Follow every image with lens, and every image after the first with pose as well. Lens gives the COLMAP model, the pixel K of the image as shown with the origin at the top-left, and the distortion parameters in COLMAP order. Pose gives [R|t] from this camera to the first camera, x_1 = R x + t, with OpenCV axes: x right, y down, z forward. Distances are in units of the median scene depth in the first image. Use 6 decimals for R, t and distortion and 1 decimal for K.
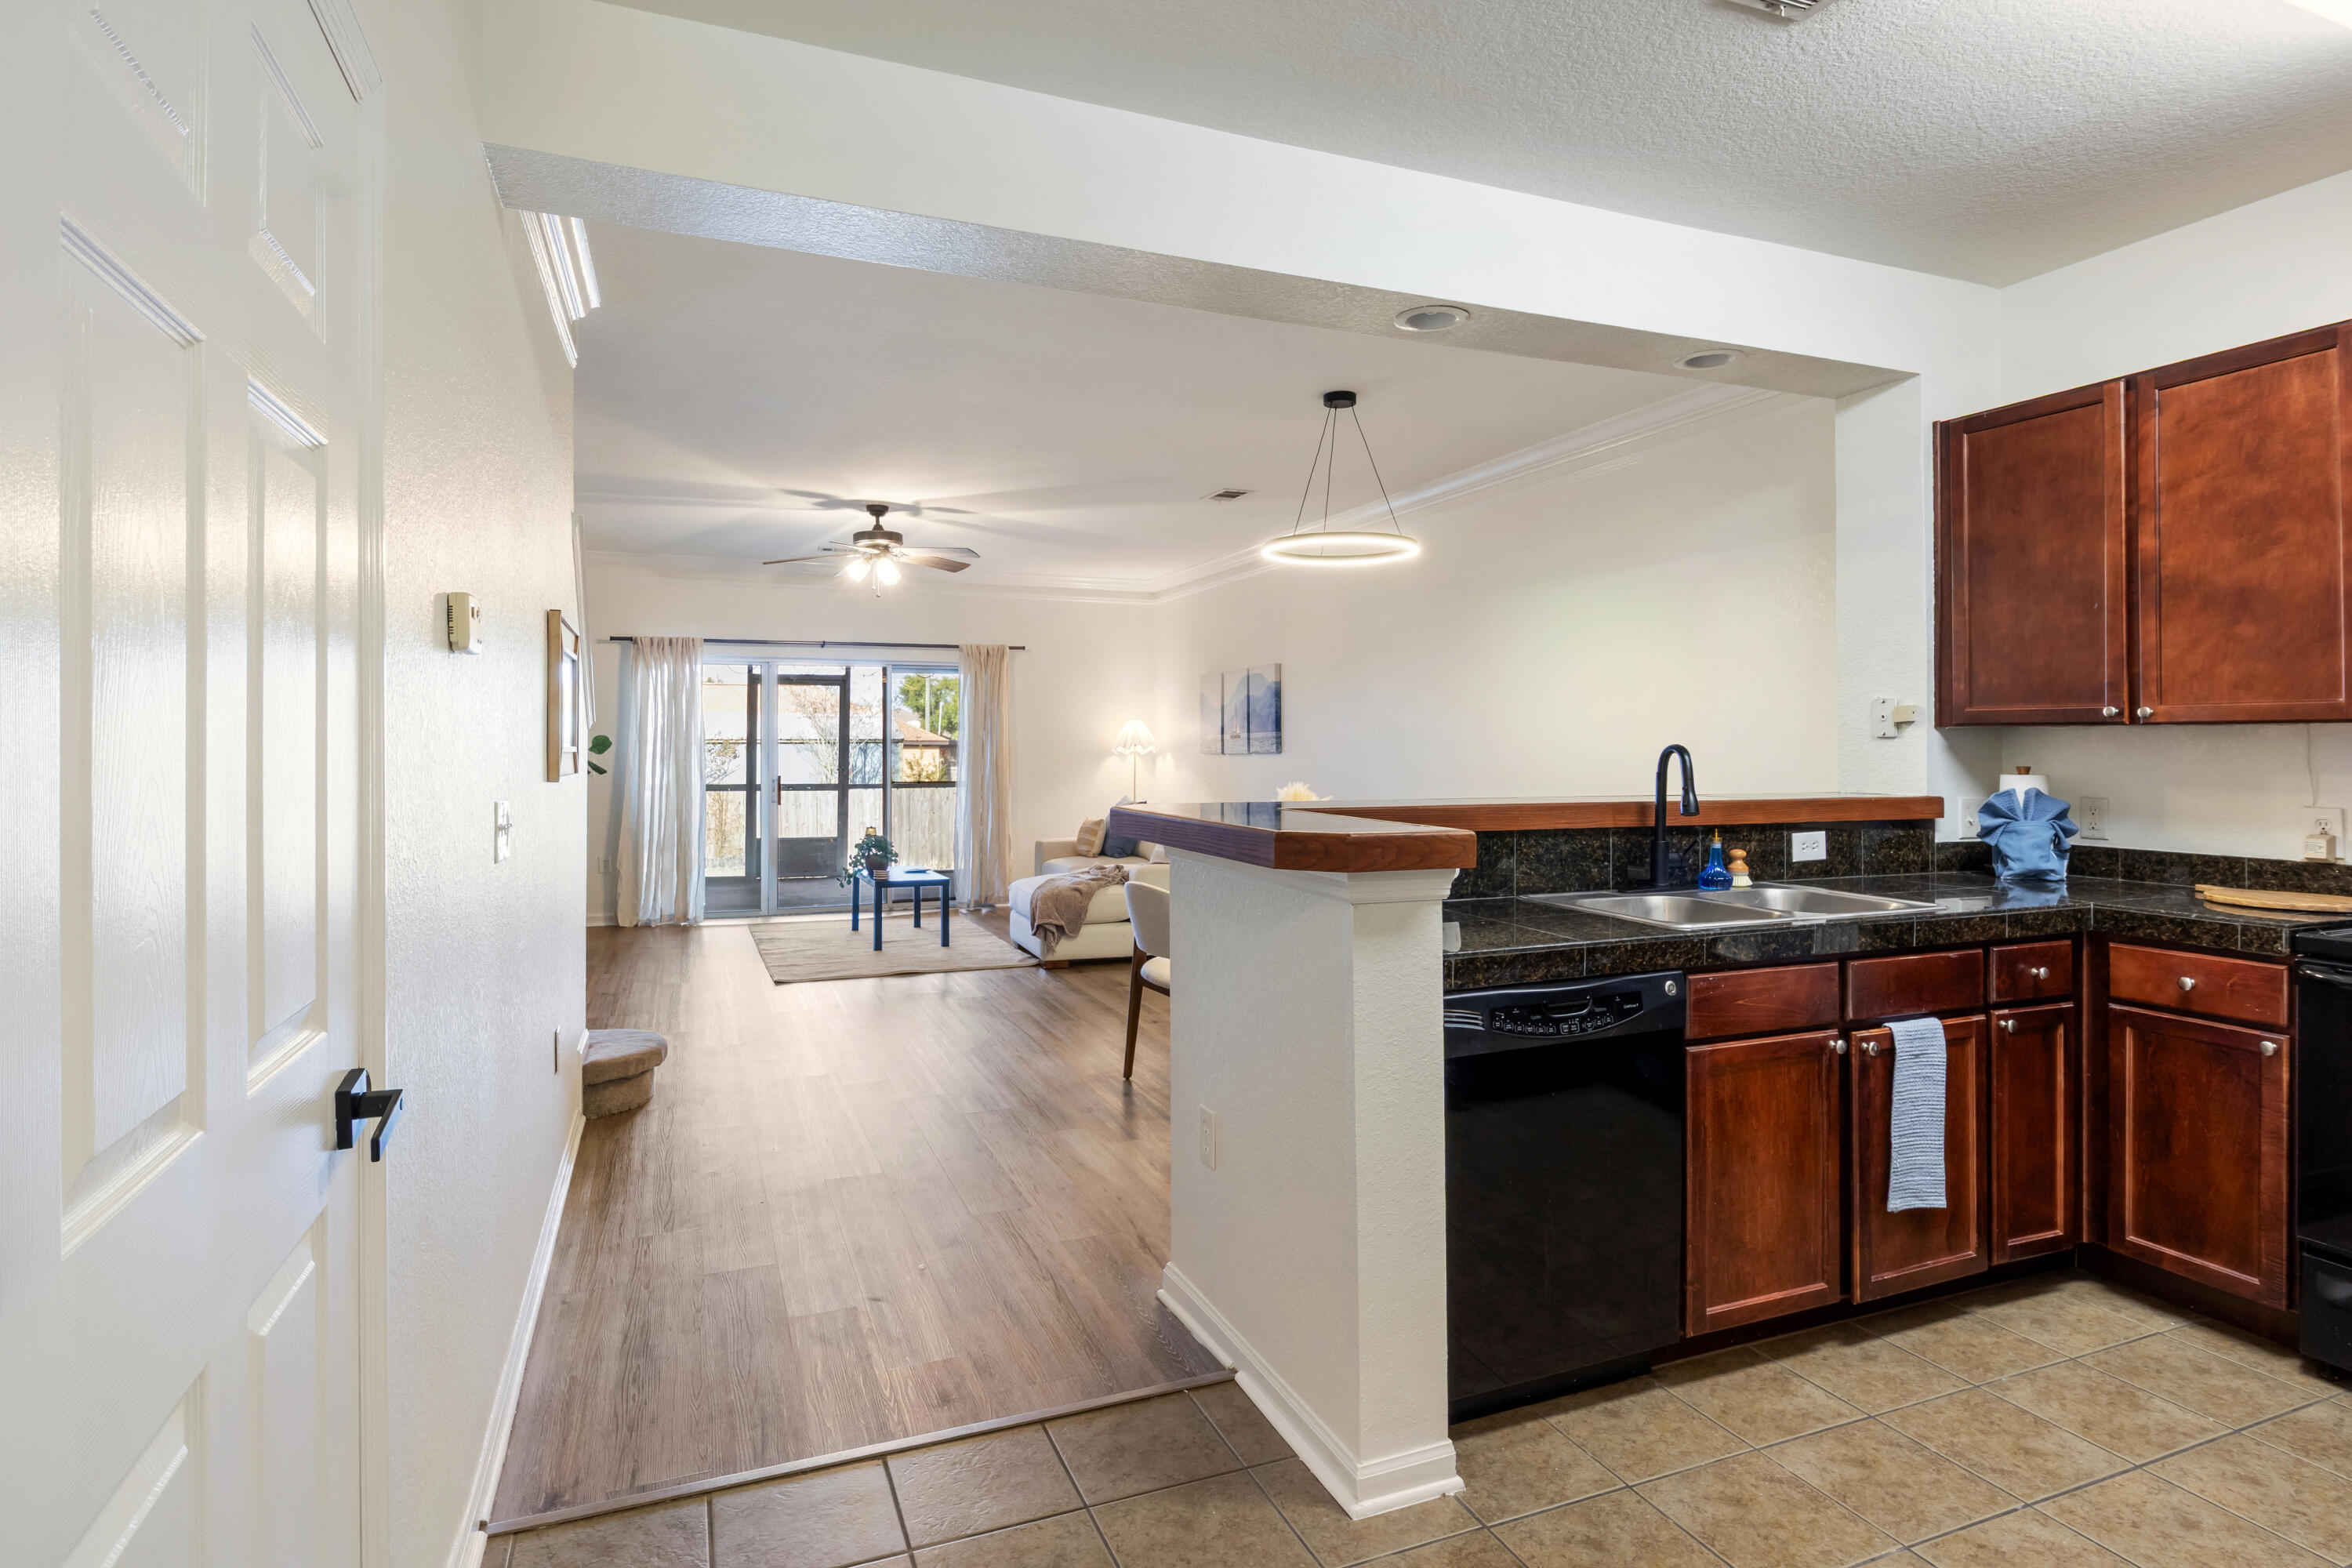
lens RADIAL K [[1225.0, 0, 1172.2], [0, 1225.0, 730.7], [0, 0, 1]] dist [-0.003467, -0.000431]
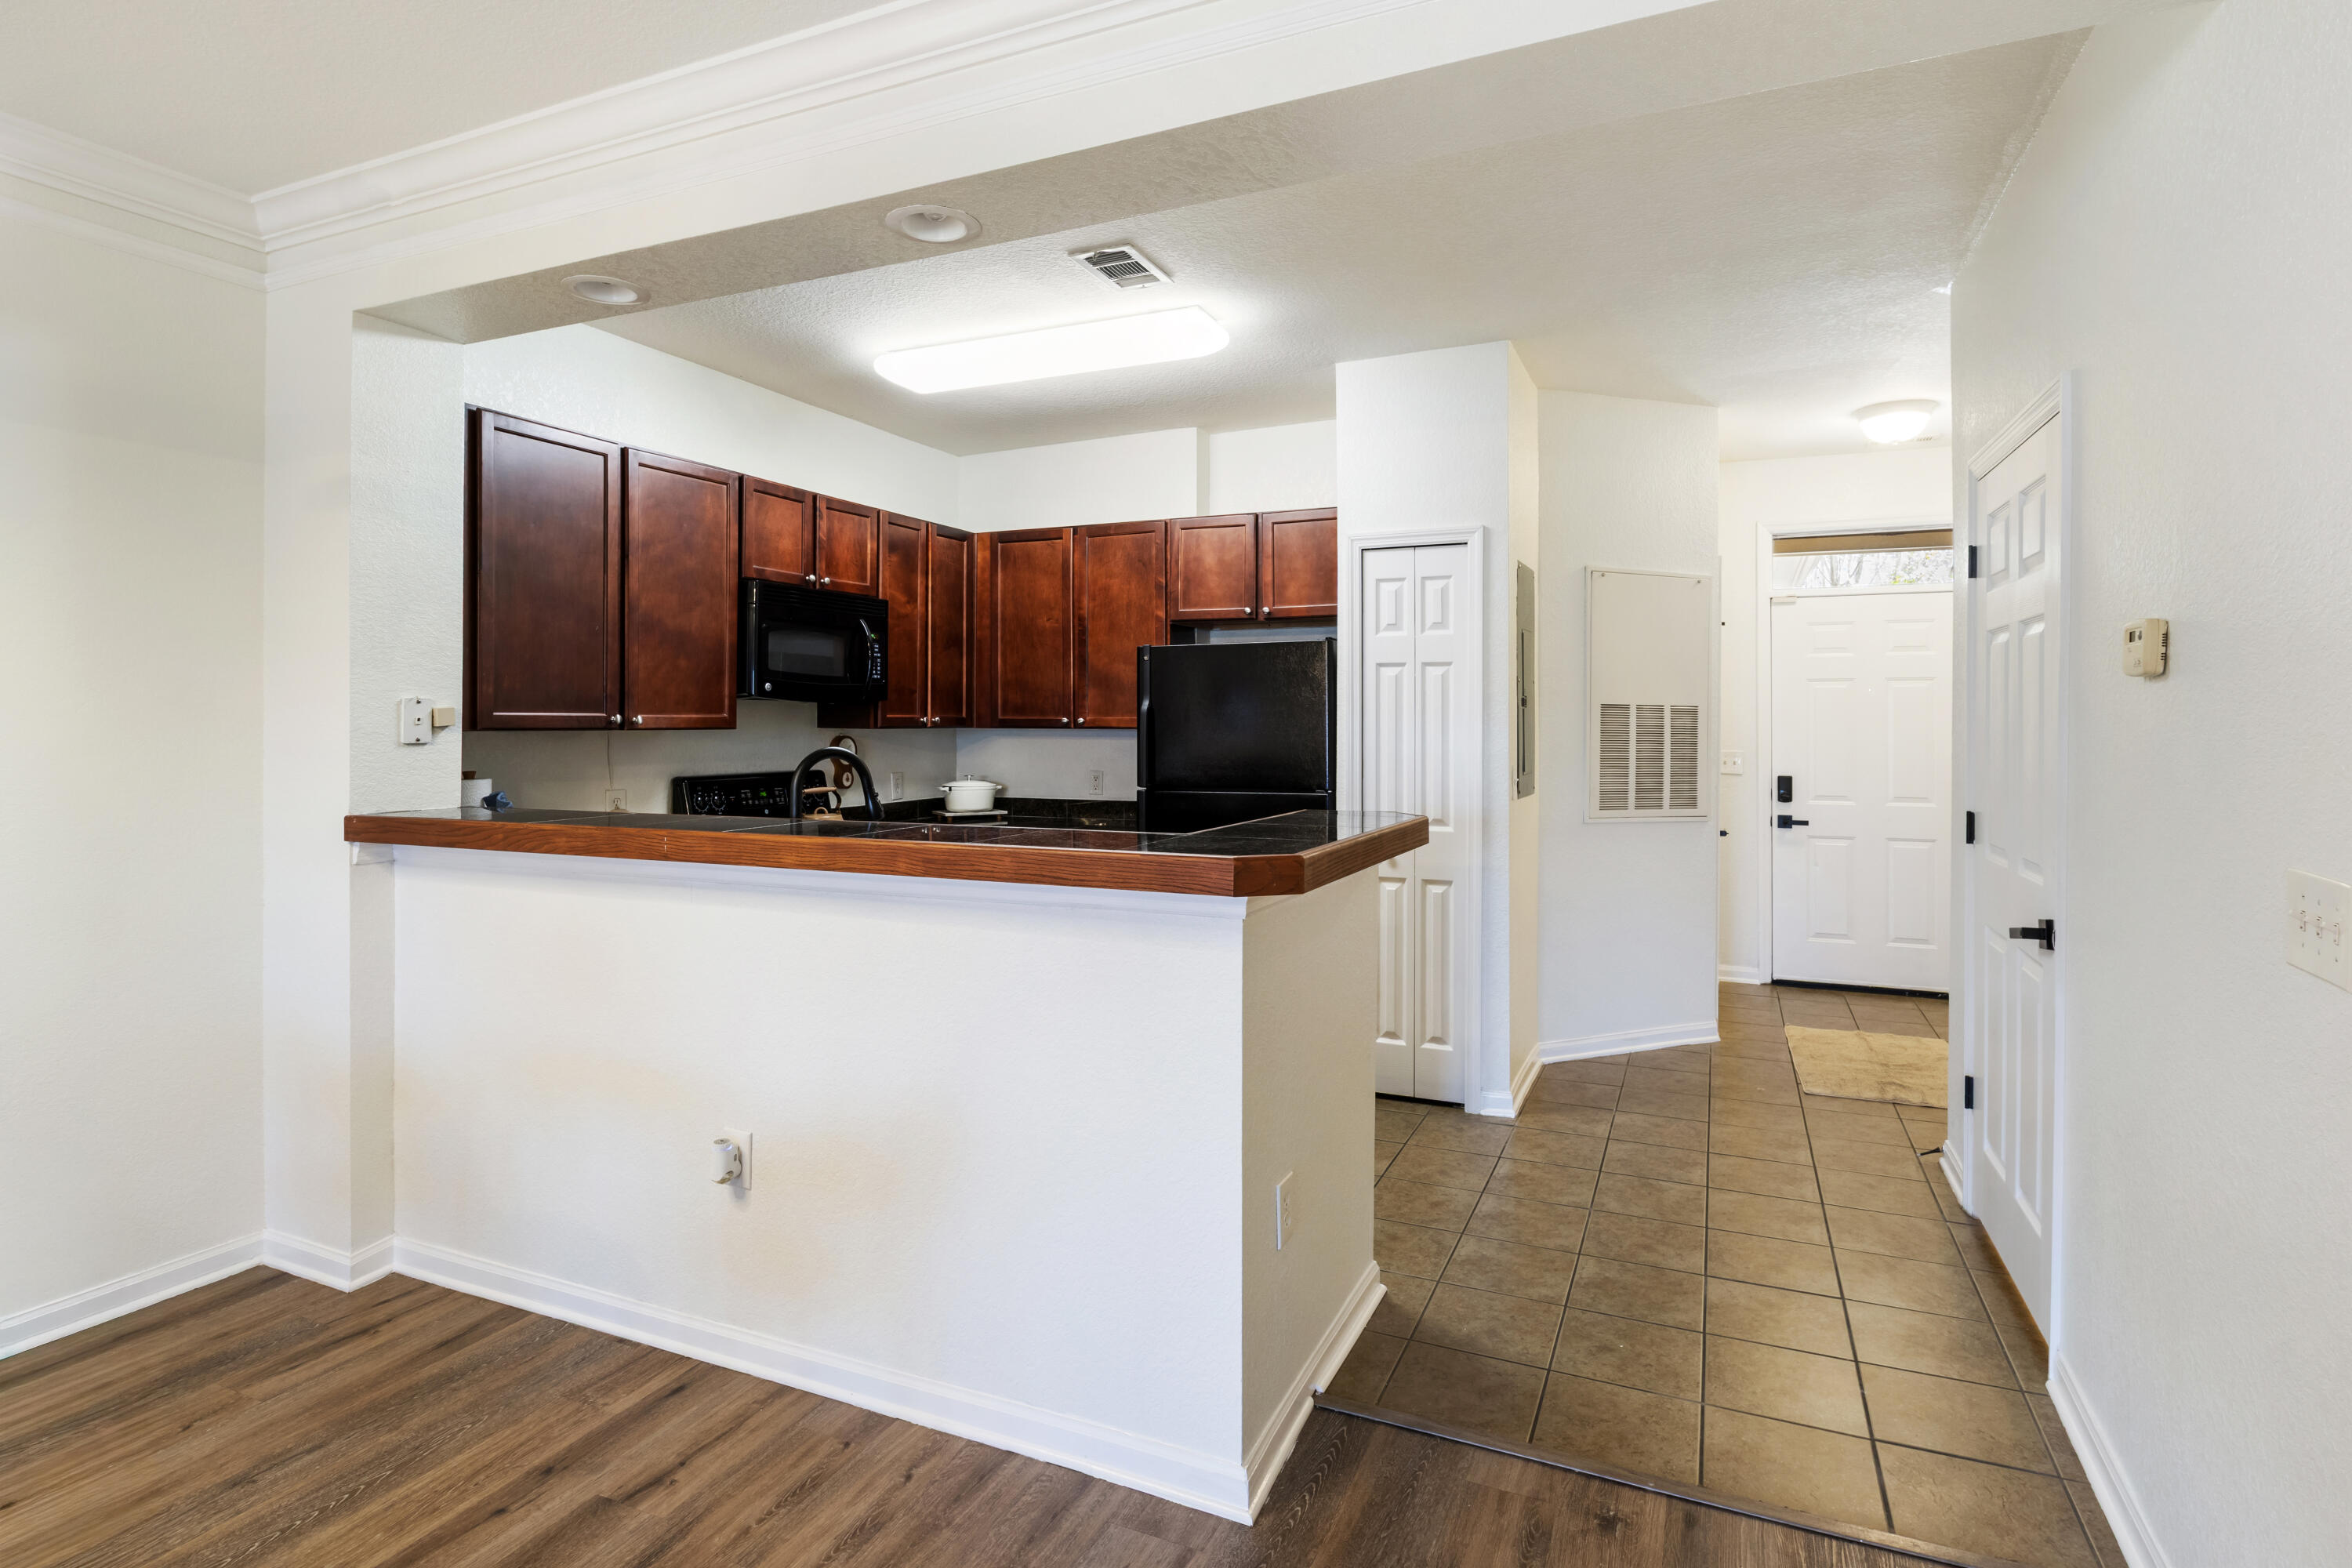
lens RADIAL K [[1187.9, 0, 1186.7], [0, 1187.9, 725.3], [0, 0, 1]] dist [-0.005184, -0.000030]
pose [[-0.693037, -0.000846, 0.720902, -0.390786], [-0.004721, 0.999983, -0.003365, -0.006892], [-0.720887, -0.005735, -0.693029, 1.206161]]
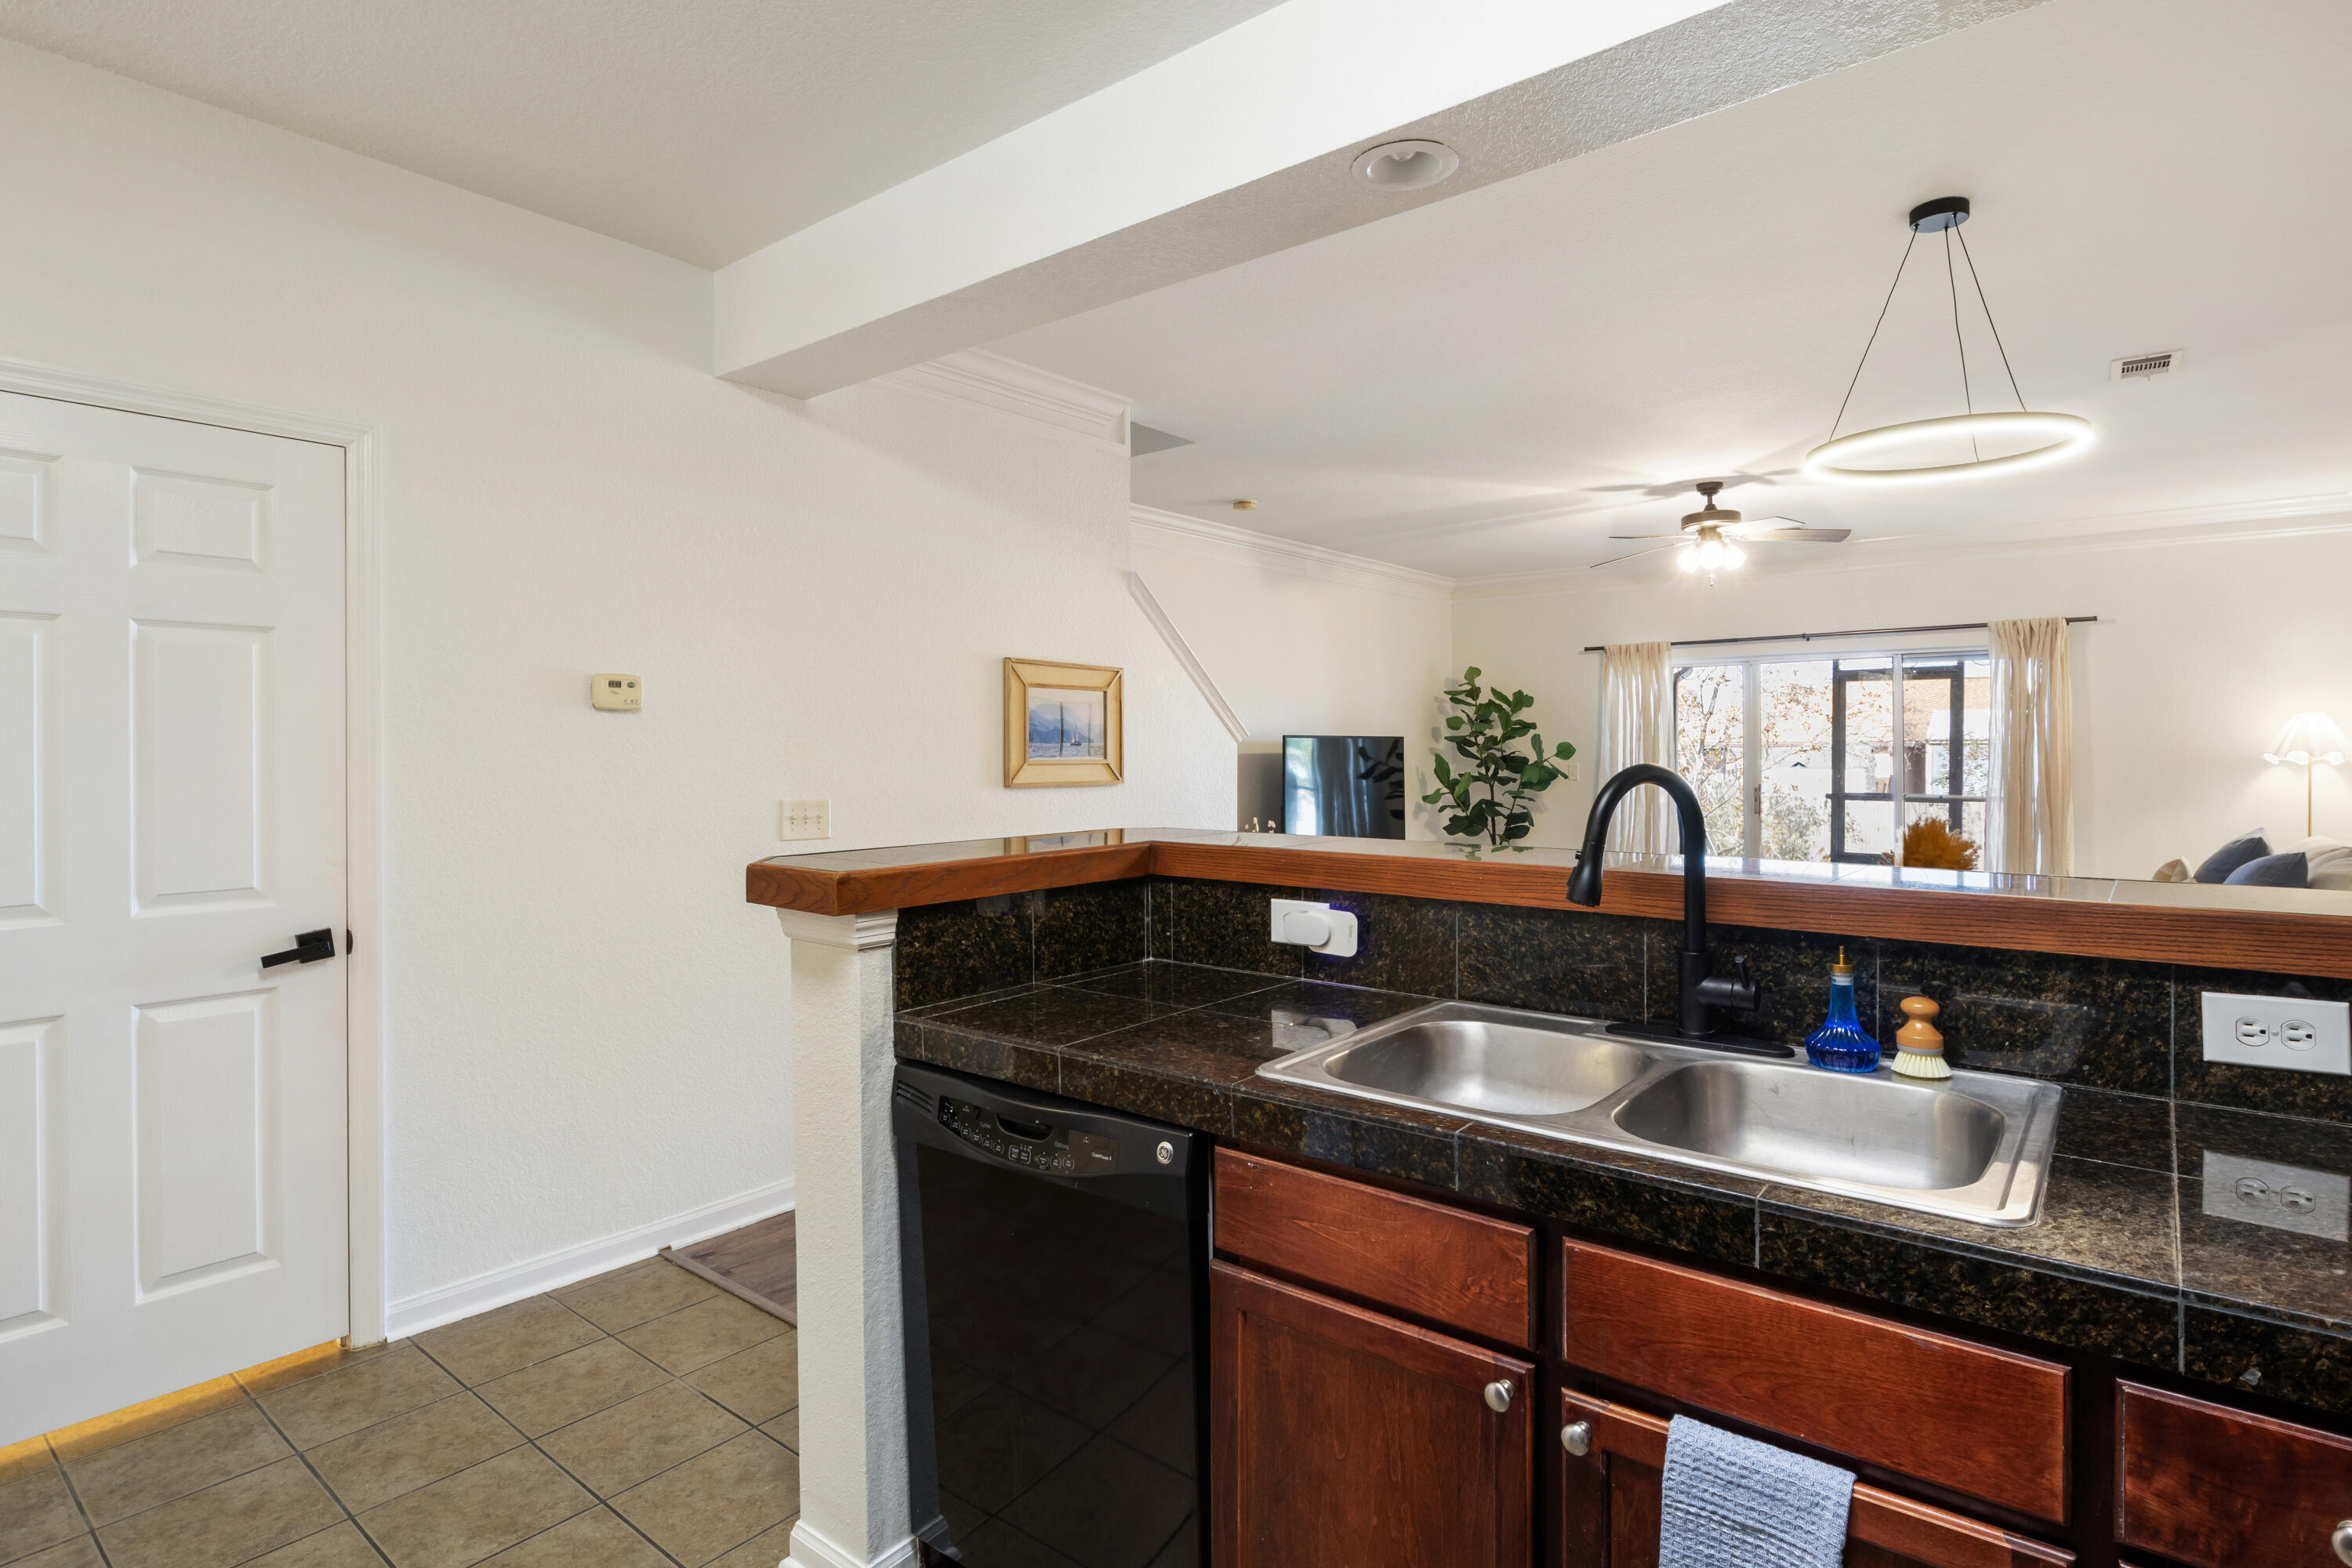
lens RADIAL K [[1201.6, 0, 1183.2], [0, 1201.6, 753.7], [0, 0, 1]] dist [-0.000099, 0.000817]
pose [[0.487945, 0.003094, -0.872869, 0.654389], [0.013574, 0.999846, 0.011133, -0.005471], [0.872769, -0.017281, 0.487828, 0.474801]]
